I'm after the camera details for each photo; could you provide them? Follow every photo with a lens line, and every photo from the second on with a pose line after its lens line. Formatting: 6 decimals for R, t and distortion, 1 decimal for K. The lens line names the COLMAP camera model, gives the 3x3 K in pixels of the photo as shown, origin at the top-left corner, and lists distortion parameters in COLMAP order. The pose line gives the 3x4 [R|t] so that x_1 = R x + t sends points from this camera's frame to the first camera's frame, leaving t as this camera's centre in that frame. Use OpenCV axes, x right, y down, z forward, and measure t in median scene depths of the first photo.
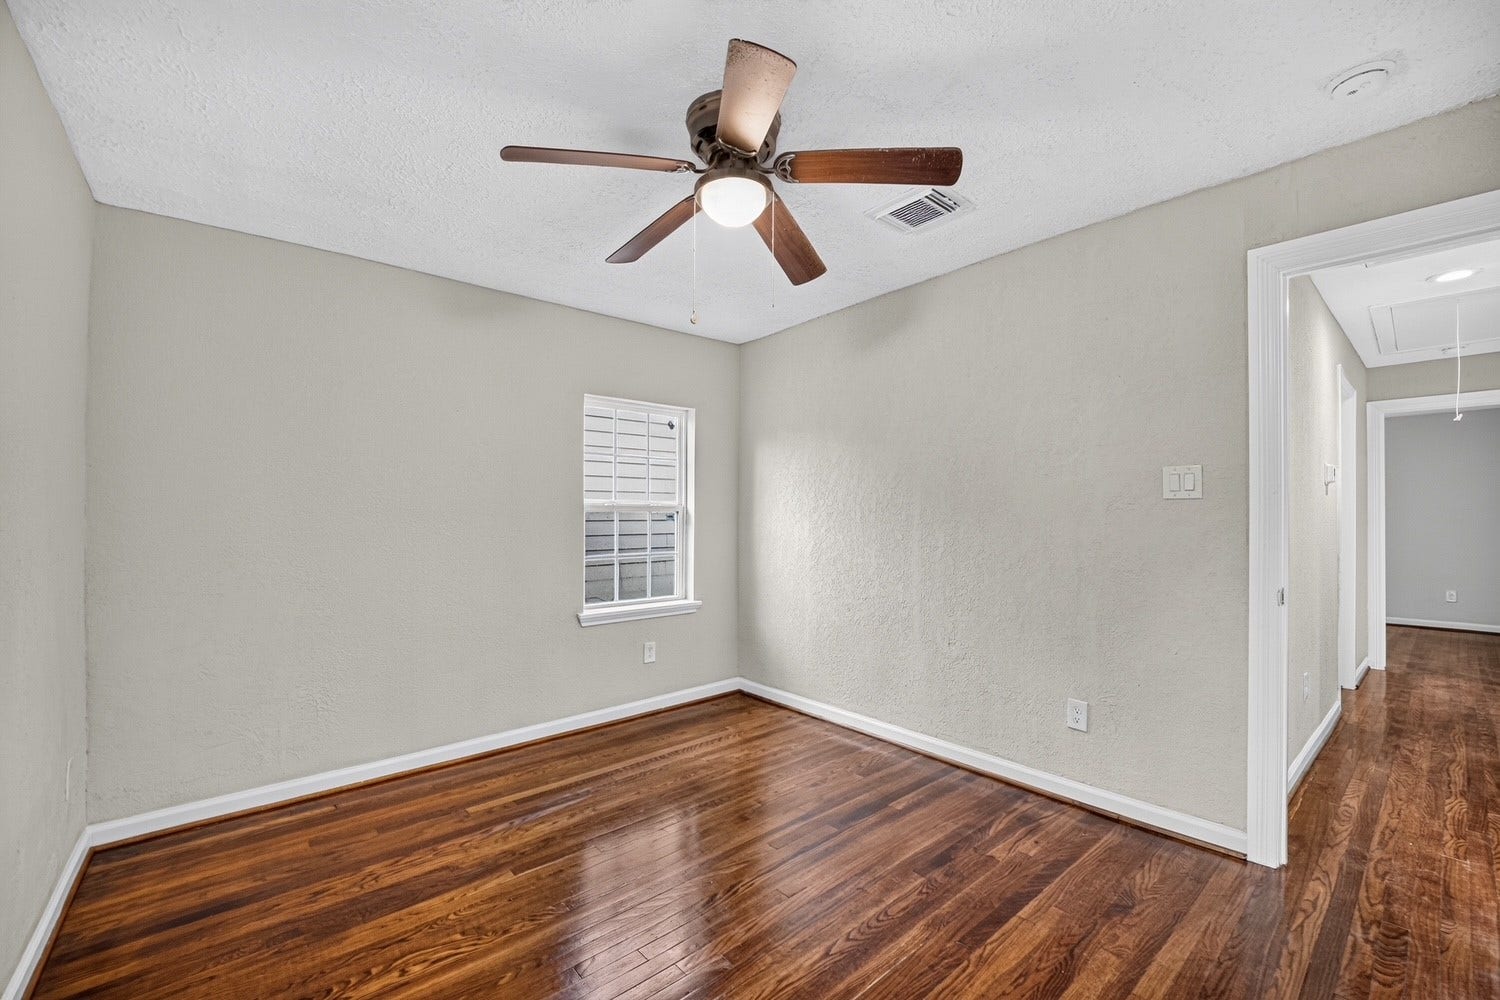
lens RADIAL K [[626.1, 0, 751.5], [0, 626.1, 520.9], [0, 0, 1]] dist [0.000534, -0.008528]
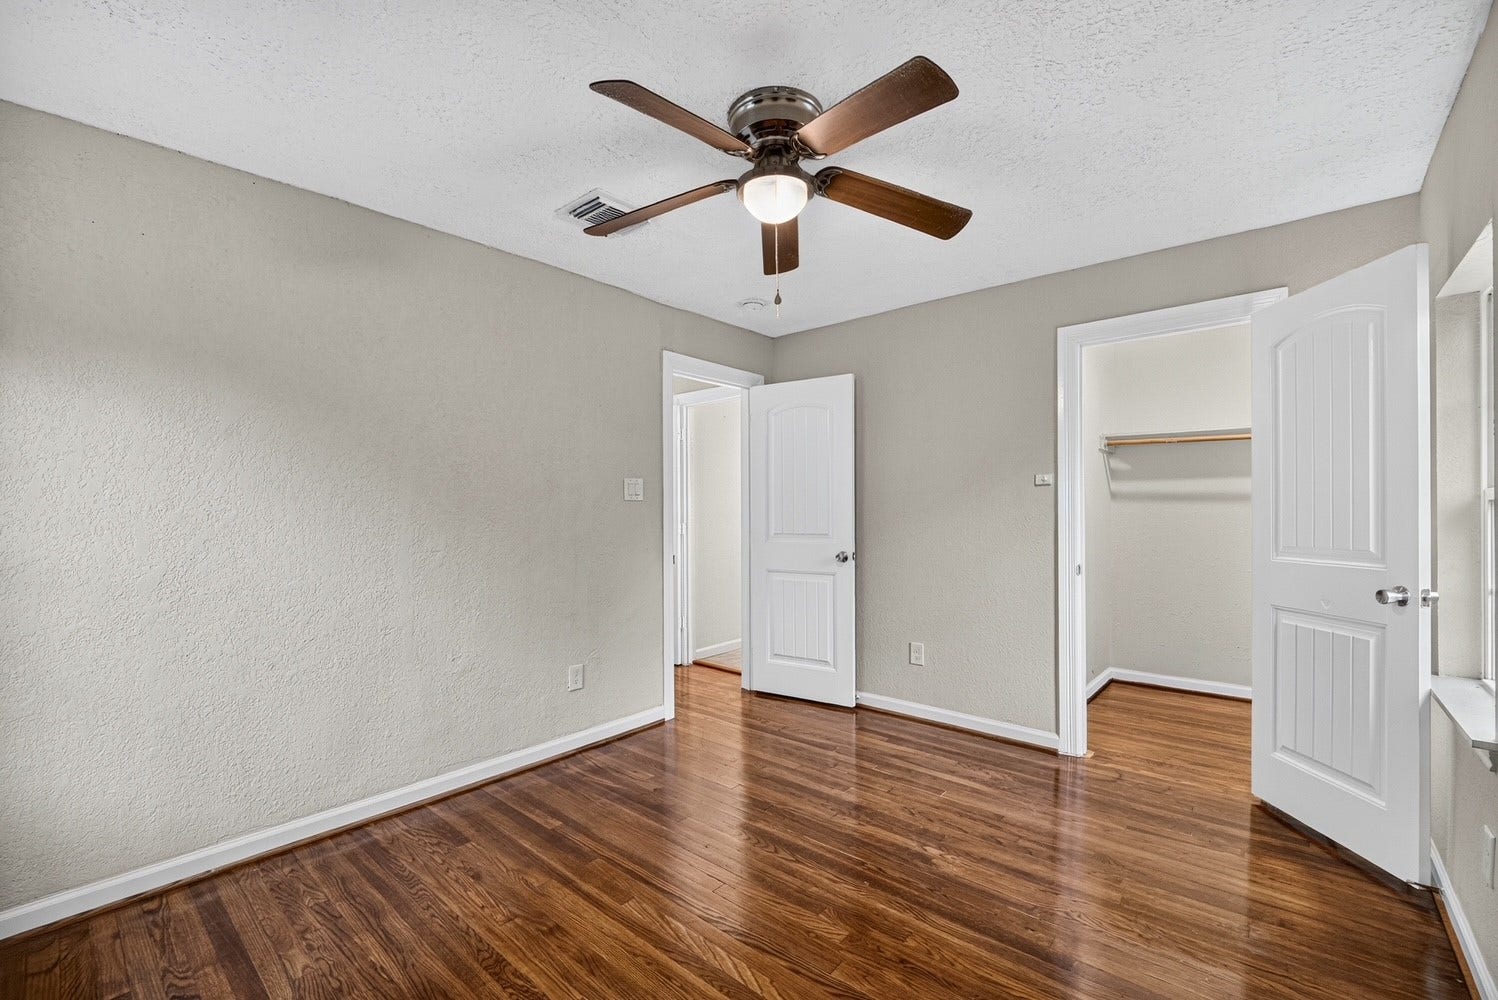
lens RADIAL K [[629.7, 0, 756.9], [0, 629.7, 512.6], [0, 0, 1]] dist [0.021122, -0.017973]
pose [[-0.157203, 0.000810, 0.987566, -0.776194], [0.015730, 0.999875, 0.001684, -0.004131], [-0.987441, 0.015799, -0.157196, 0.881413]]
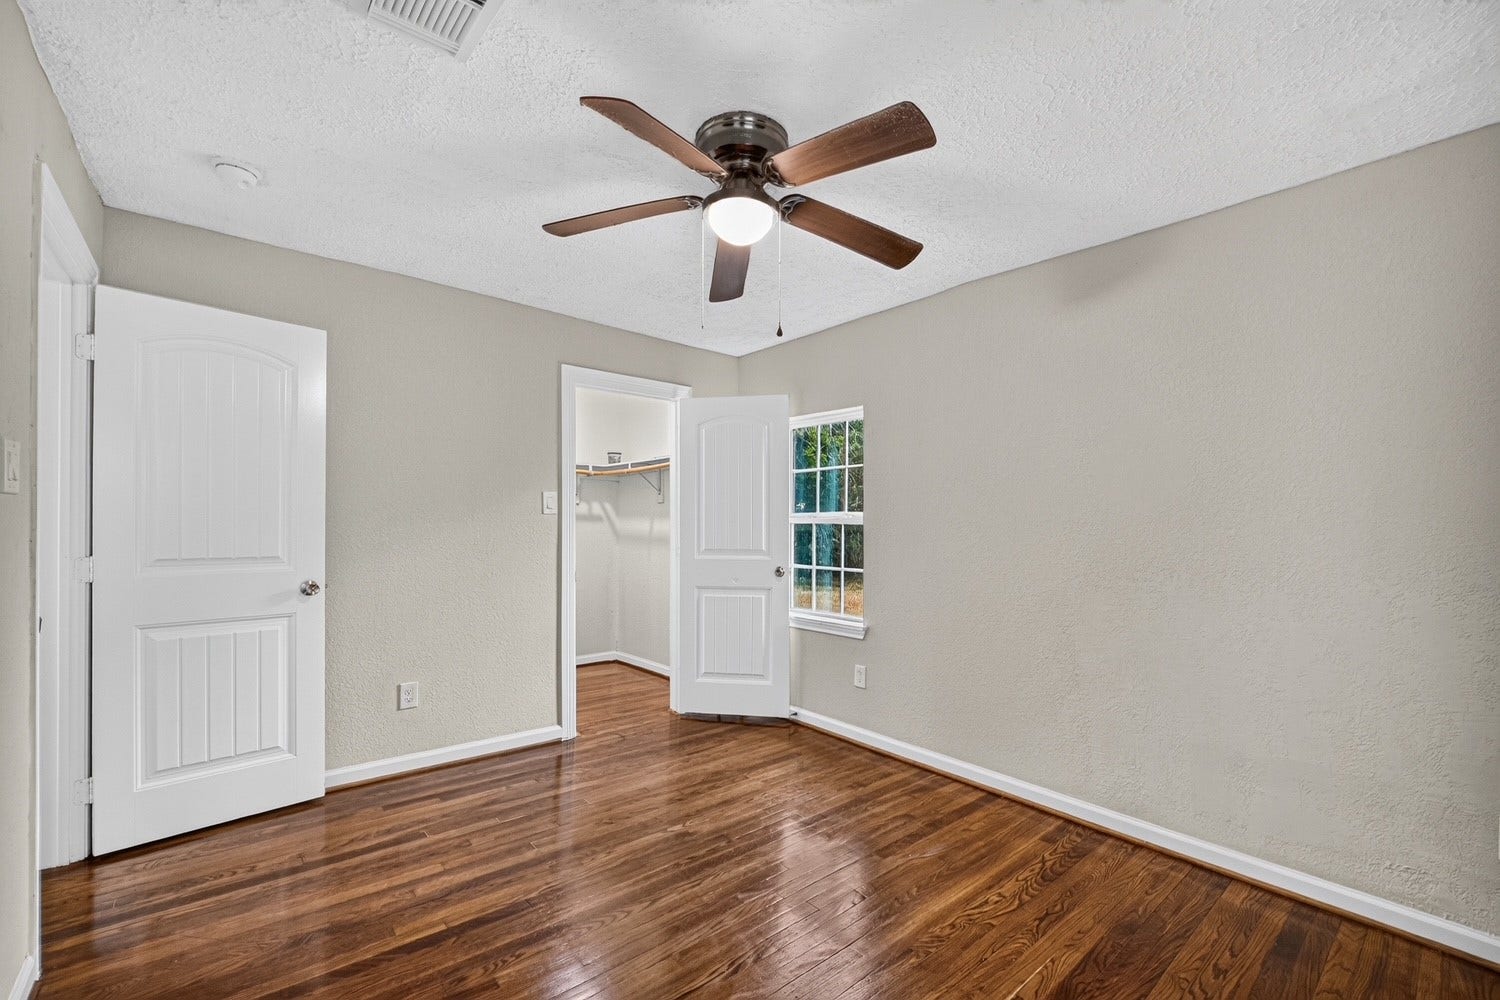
lens RADIAL K [[626.1, 0, 751.5], [0, 626.1, 520.9], [0, 0, 1]] dist [0.000534, -0.008528]
pose [[-0.999961, -0.008772, -0.001059, -0.037736], [-0.008774, 0.999960, 0.001878, -0.012568], [0.001042, 0.001887, -0.999998, 1.504227]]
